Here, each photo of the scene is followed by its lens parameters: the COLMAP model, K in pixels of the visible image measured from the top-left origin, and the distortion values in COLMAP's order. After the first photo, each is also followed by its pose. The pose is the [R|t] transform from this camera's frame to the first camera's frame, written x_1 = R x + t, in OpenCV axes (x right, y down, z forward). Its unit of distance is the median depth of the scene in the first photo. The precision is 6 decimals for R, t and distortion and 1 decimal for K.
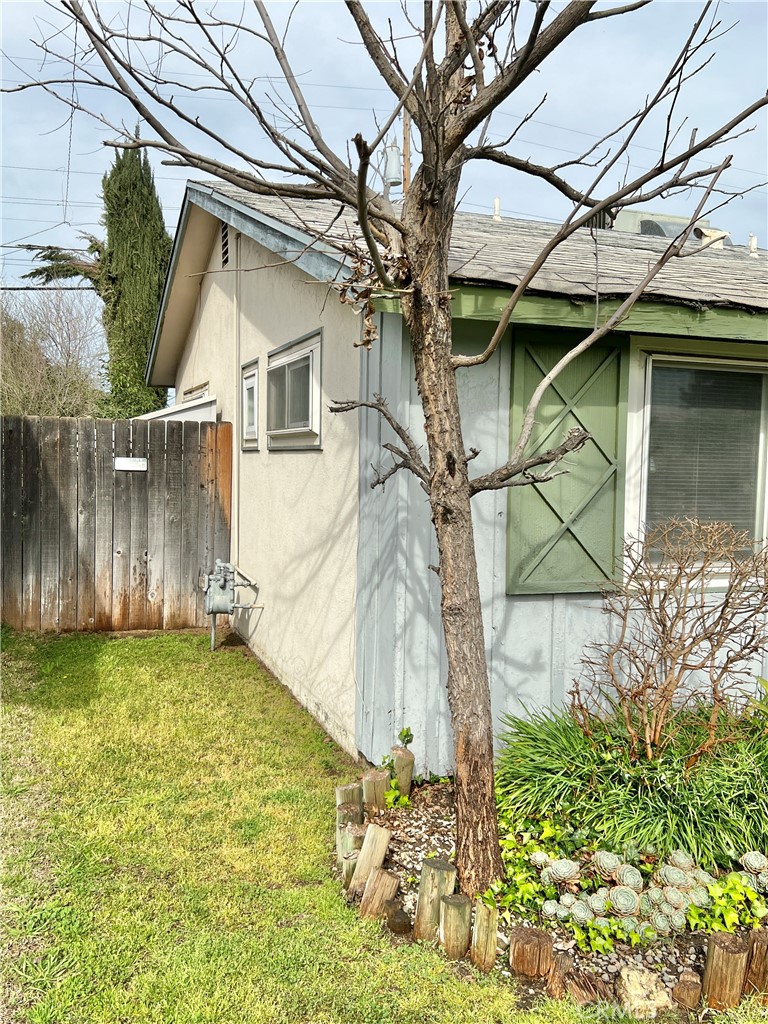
lens RADIAL K [[932.1, 0, 376.7], [0, 932.1, 519.0], [0, 0, 1]] dist [0.079784, -0.132766]
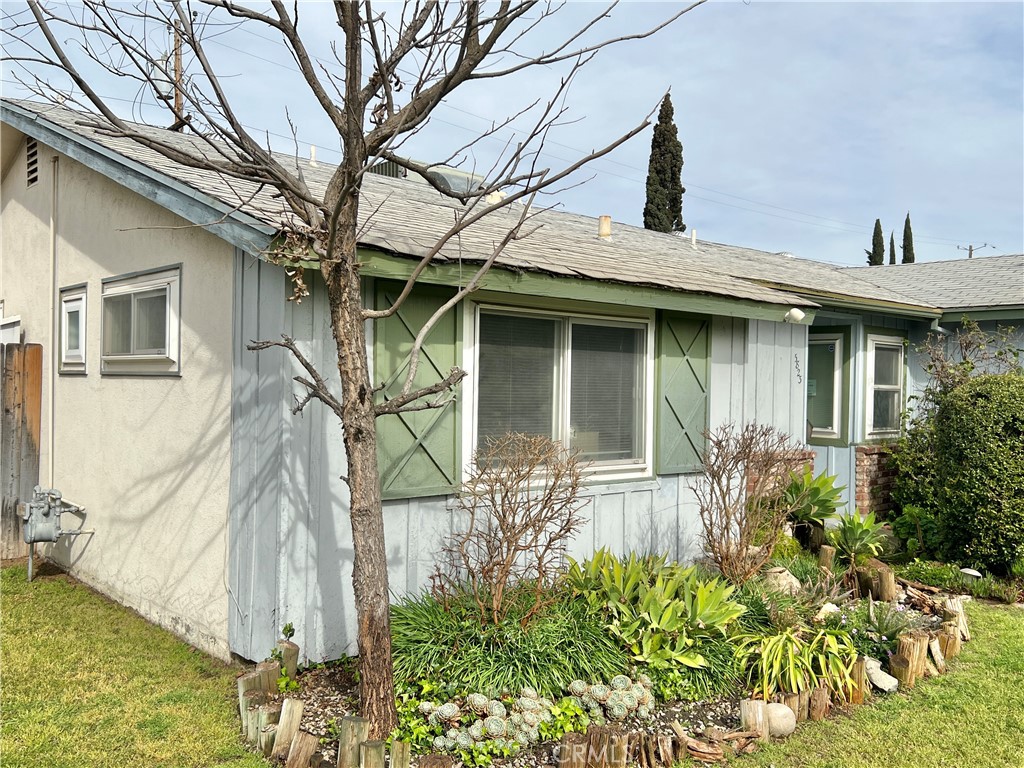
lens RADIAL K [[932.1, 0, 514.5], [0, 932.1, 383.9], [0, 0, 1]] dist [0.079784, -0.132766]
pose [[0.922098, -0.000918, 0.386956, -0.166935], [0.022430, 0.998442, -0.051083, -0.003126], [-0.386307, 0.055783, 0.920682, -0.185512]]
